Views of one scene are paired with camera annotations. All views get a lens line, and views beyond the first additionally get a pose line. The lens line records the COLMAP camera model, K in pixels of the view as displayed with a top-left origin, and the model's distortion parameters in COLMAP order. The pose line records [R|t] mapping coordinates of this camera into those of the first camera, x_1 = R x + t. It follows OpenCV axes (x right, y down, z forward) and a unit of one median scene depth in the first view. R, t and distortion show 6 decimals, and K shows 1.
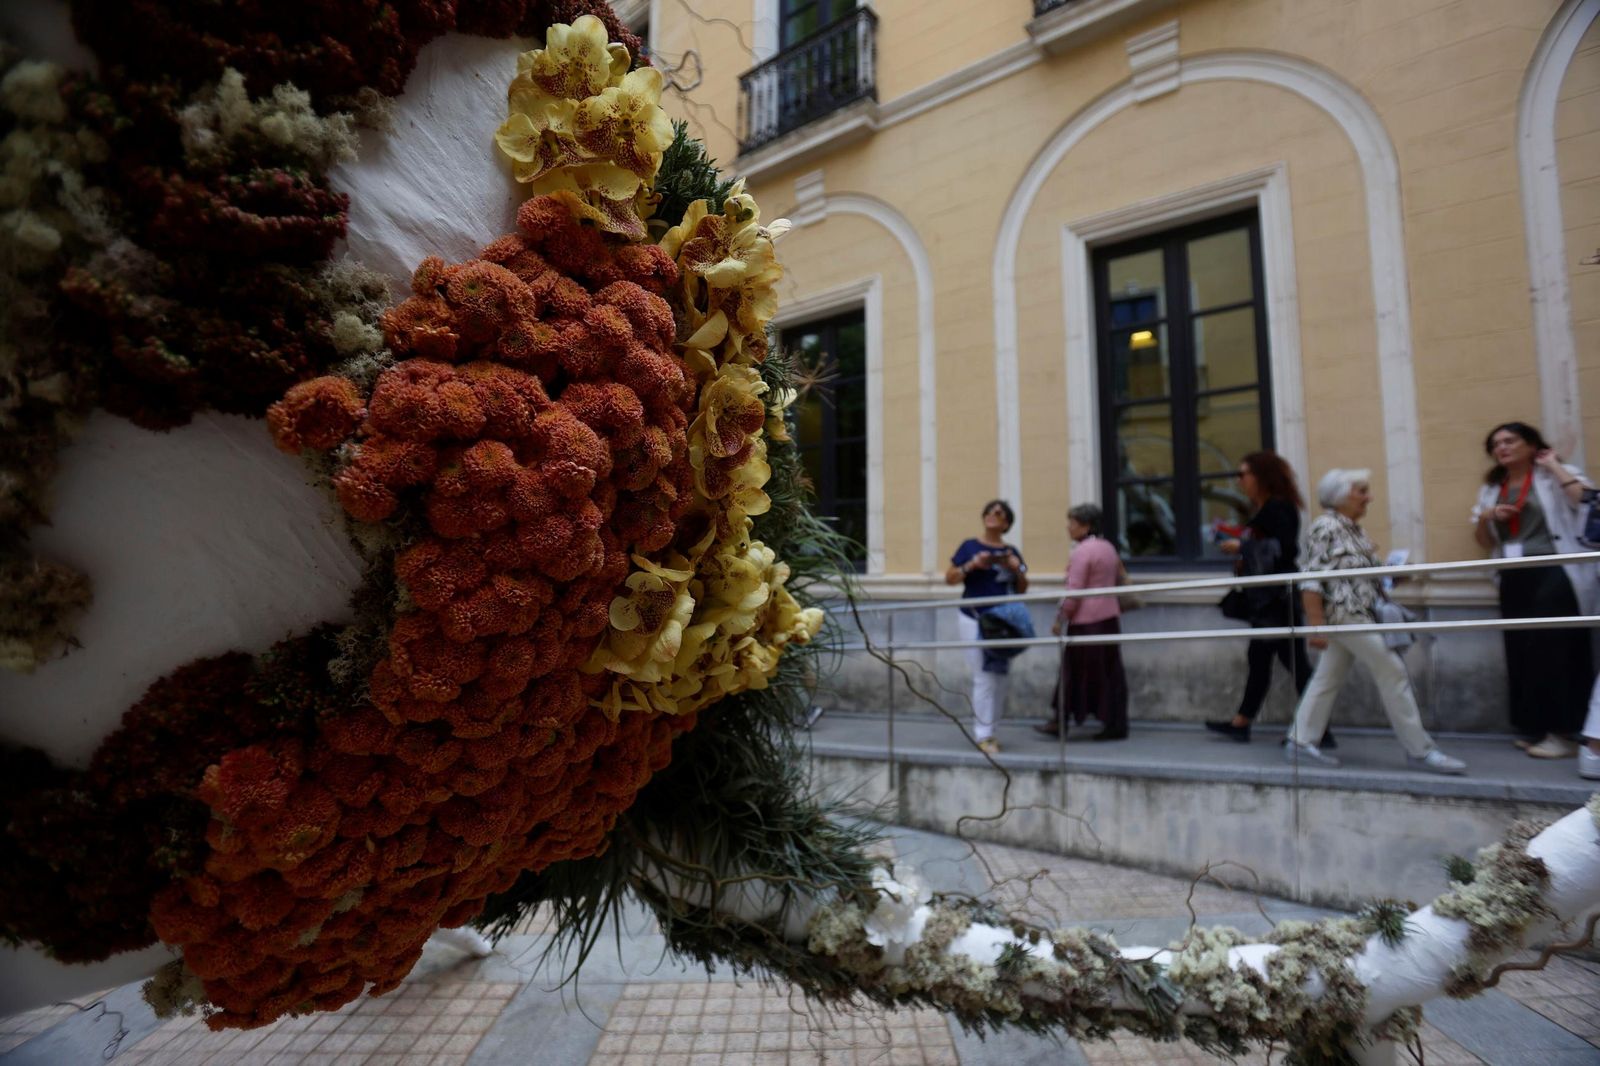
lens RADIAL K [[725.4, 0, 803.8], [0, 725.4, 518.0], [0, 0, 1]] dist [-0.079376, 0.034423]
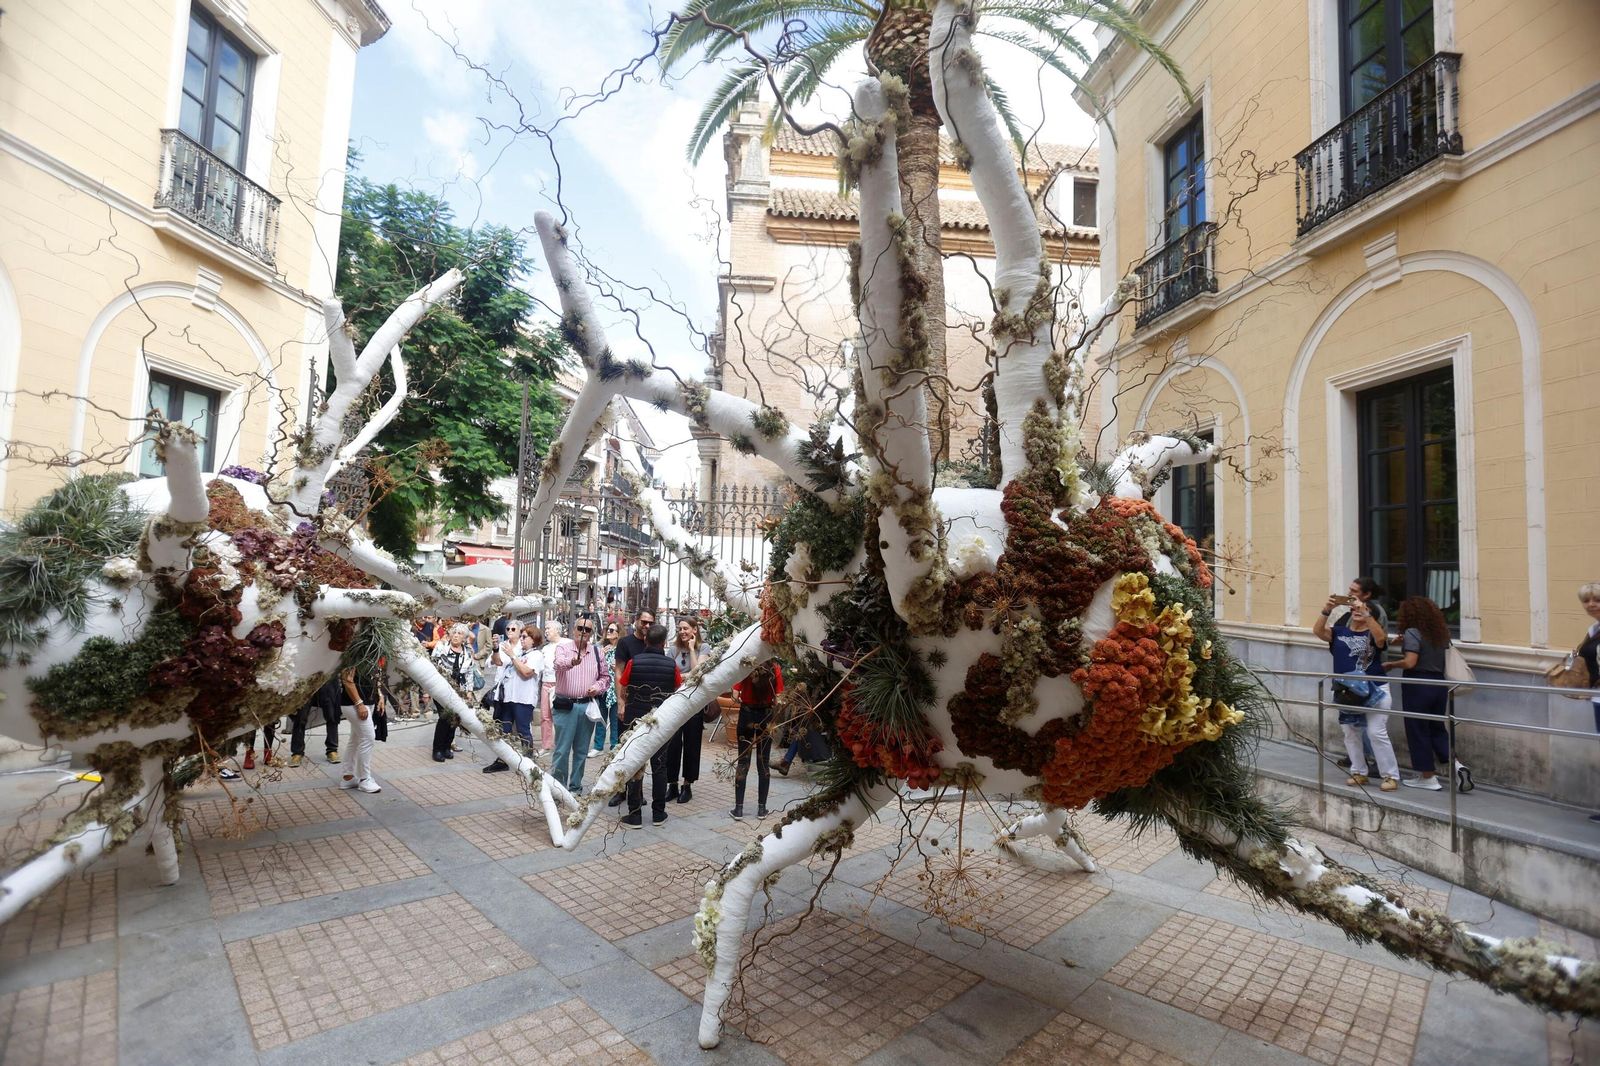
lens RADIAL K [[728.9, 0, 800.0], [0, 728.9, 533.0], [0, 0, 1]] dist [-0.053631, 0.019582]
pose [[0.715338, -0.017876, -0.698550, 0.545757], [0.027457, 0.999620, 0.002536, -0.441158], [0.698239, -0.020995, 0.715556, -1.465084]]
